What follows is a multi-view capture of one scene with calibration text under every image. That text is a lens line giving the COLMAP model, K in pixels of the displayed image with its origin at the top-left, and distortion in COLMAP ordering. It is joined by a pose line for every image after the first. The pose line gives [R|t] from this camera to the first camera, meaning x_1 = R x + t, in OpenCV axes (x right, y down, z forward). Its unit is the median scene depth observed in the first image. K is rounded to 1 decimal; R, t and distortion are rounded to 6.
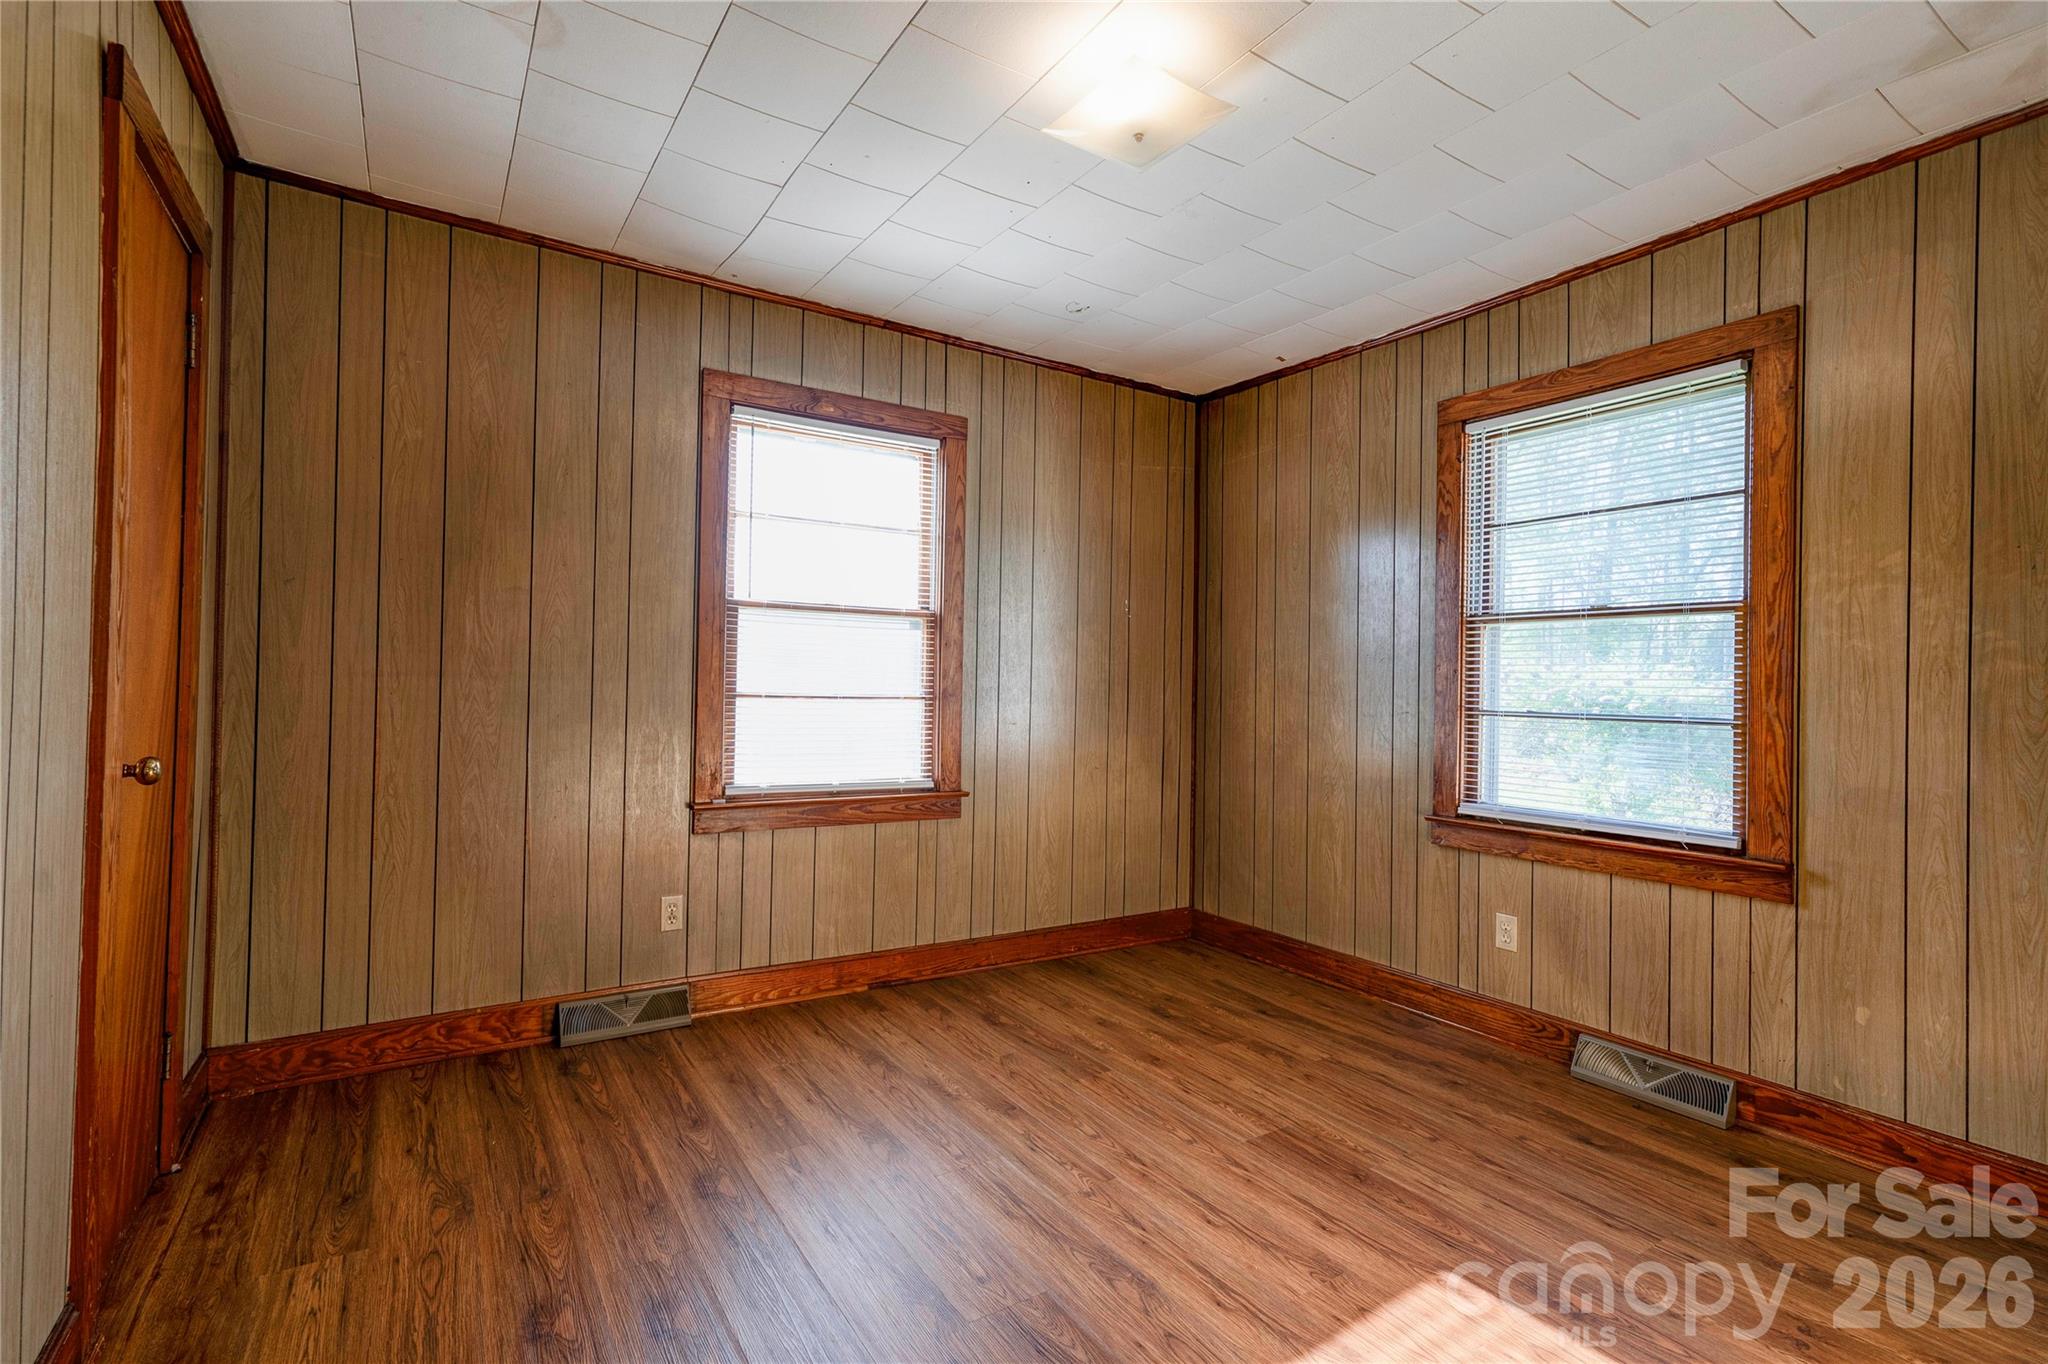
lens RADIAL K [[938.5, 0, 1009.5], [0, 938.5, 678.1], [0, 0, 1]] dist [-0.007313, 0.014968]
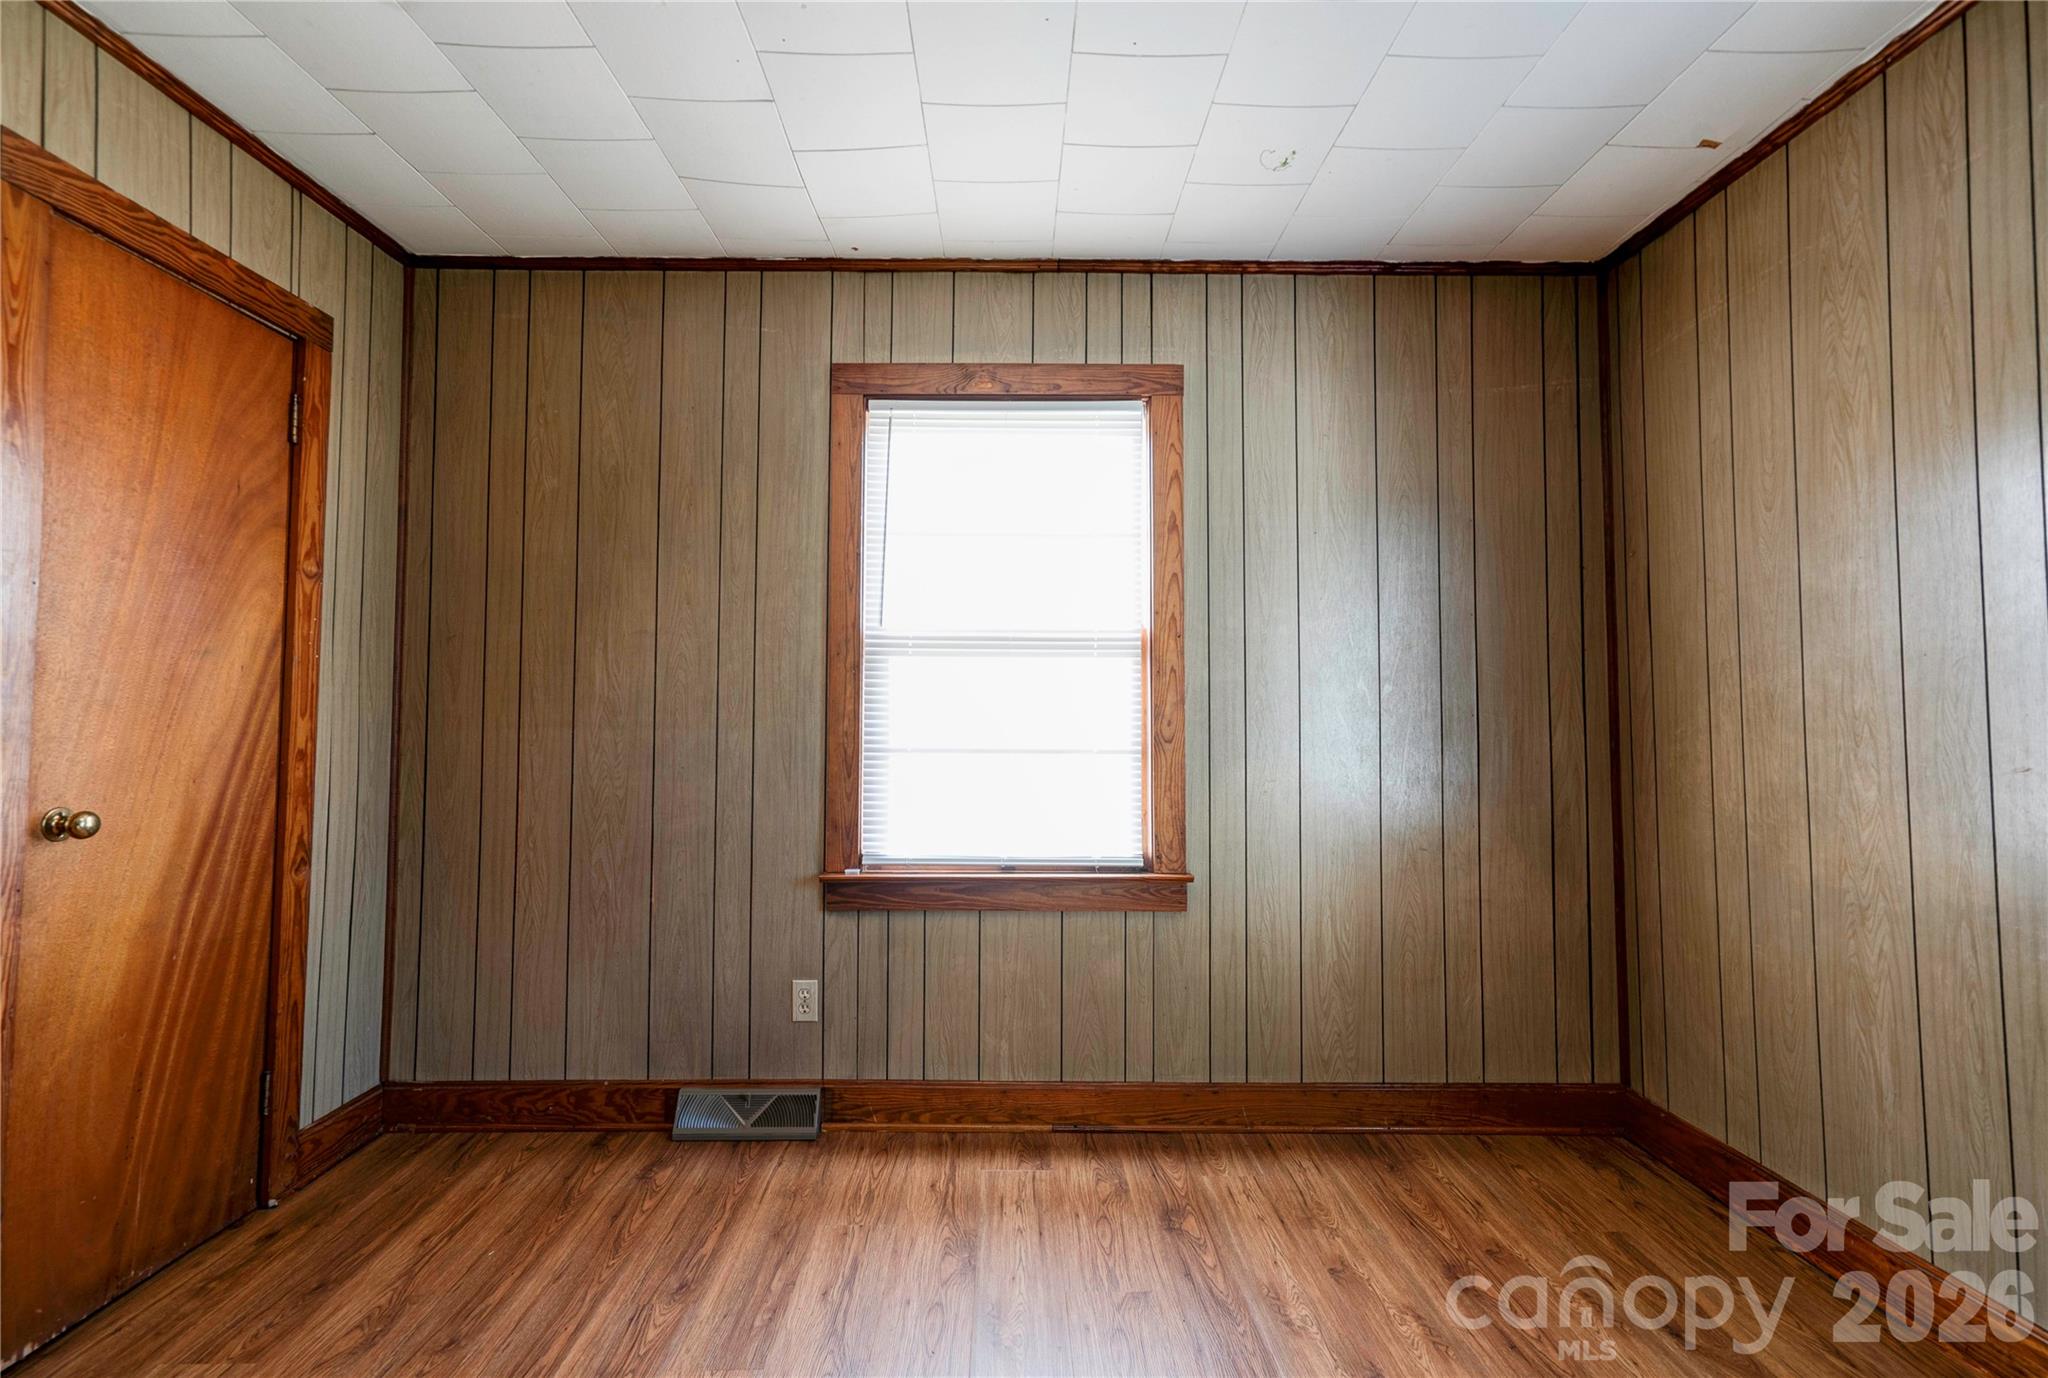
lens RADIAL K [[967.7, 0, 1018.7], [0, 967.7, 684.8], [0, 0, 1]] dist [-0.010745, 0.018597]
pose [[0.850596, -0.039602, -0.524327, 0.258248], [0.018724, 0.998809, -0.045063, 0.006733], [0.525487, 0.028513, 0.850324, 0.323861]]
